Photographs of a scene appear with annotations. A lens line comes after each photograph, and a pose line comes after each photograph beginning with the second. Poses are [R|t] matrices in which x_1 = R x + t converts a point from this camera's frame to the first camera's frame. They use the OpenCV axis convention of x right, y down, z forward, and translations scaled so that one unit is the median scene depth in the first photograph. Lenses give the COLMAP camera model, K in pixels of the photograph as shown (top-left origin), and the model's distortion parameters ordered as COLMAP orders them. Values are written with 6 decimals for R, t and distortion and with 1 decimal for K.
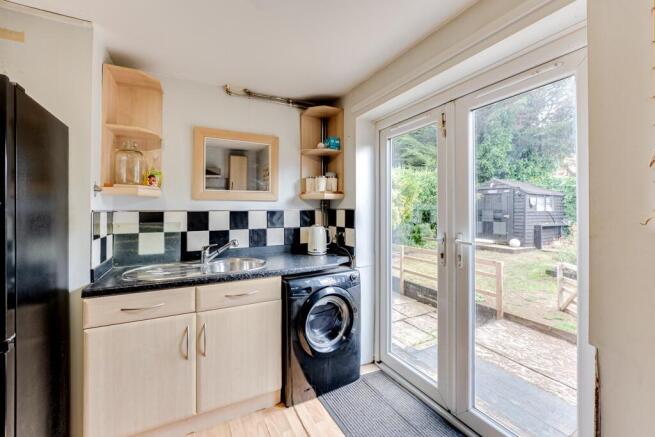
lens RADIAL K [[272.9, 0, 328.7], [0, 272.9, 204.0], [0, 0, 1]] dist [-0.010516, -0.000142]
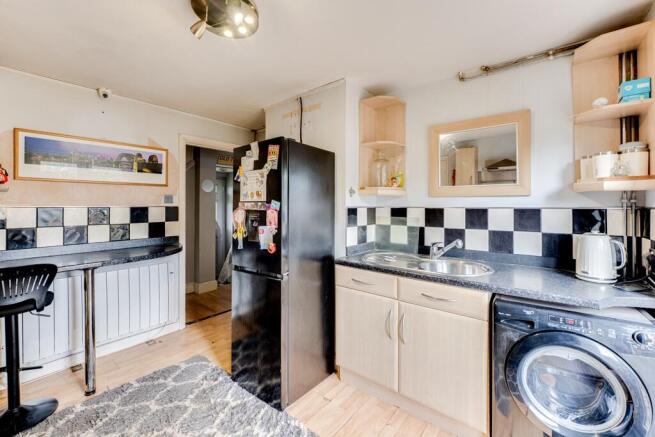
lens RADIAL K [[278.1, 0, 335.3], [0, 278.1, 201.8], [0, 0, 1]] dist [-0.002875, -0.000108]
pose [[0.403762, -0.004964, -0.914851, 0.344350], [0.014302, 0.999897, 0.000886, -0.003165], [0.914752, -0.013442, 0.403791, 0.245553]]
